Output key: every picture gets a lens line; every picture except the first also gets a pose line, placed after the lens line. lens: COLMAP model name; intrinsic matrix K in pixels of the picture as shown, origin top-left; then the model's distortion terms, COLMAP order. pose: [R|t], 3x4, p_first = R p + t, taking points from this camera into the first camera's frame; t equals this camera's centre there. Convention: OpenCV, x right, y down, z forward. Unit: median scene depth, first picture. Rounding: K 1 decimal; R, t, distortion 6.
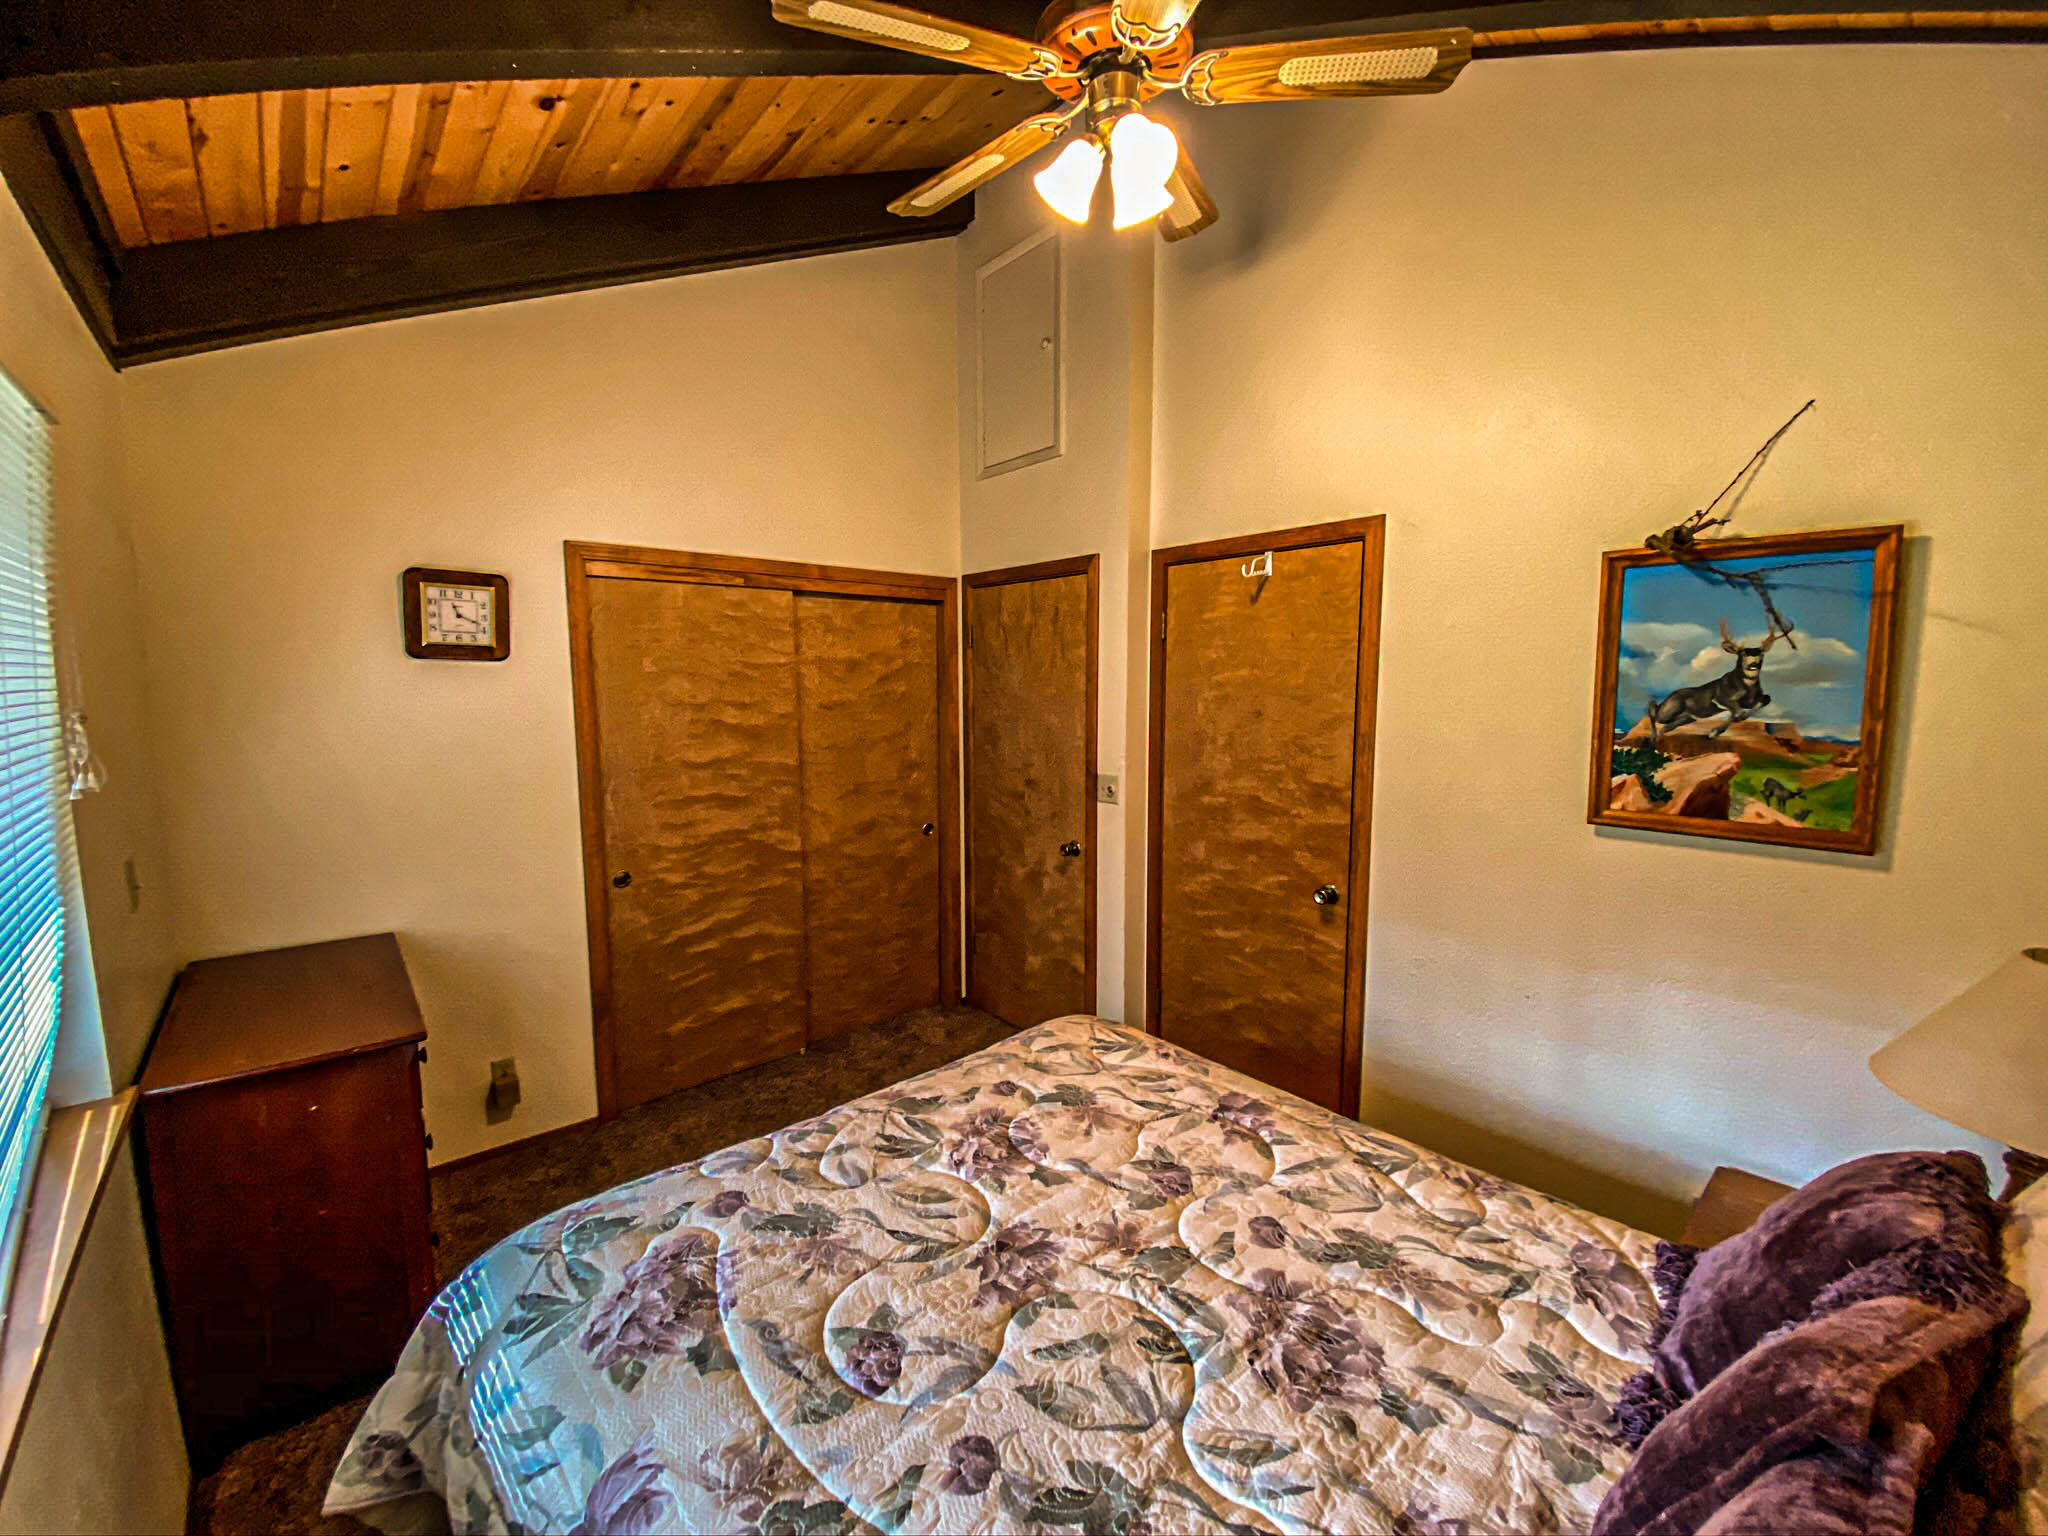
lens RADIAL K [[826.0, 0, 1020.1], [0, 826.0, 762.1], [0, 0, 1]] dist [0.022865, -0.020195]
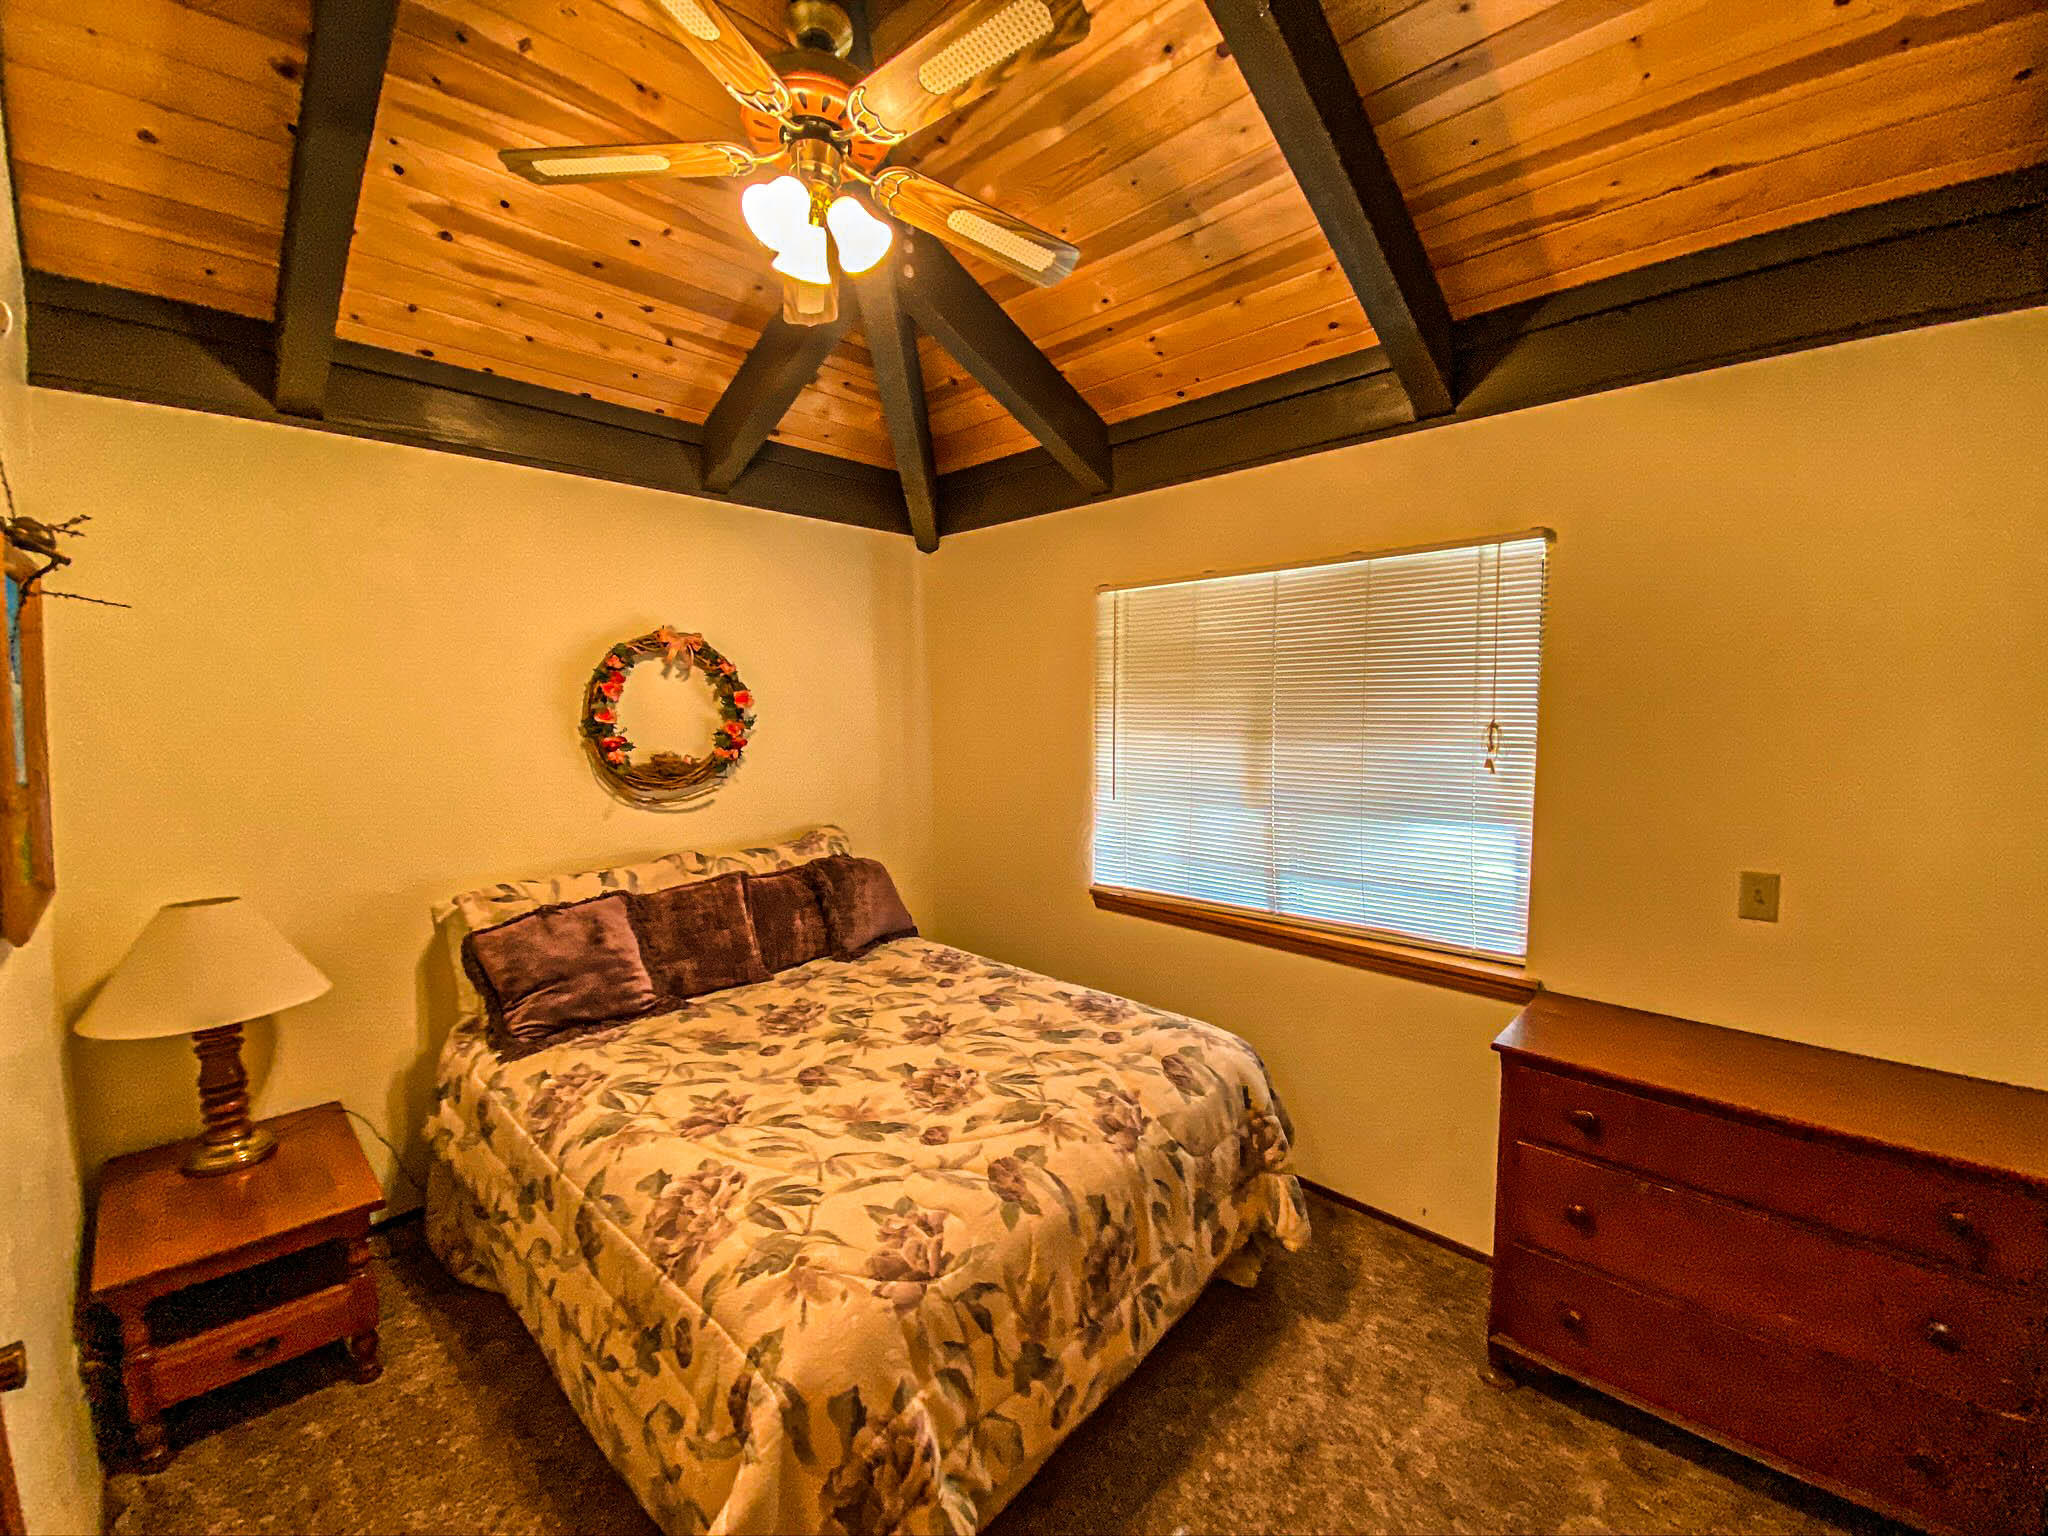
lens RADIAL K [[826.0, 0, 1020.1], [0, 826.0, 762.1], [0, 0, 1]] dist [0.022865, -0.020195]
pose [[-0.995976, 0.007207, -0.089330, -0.040738], [-0.008337, 0.984988, 0.172423, -0.252686], [0.089232, 0.172474, -0.980964, 2.408482]]
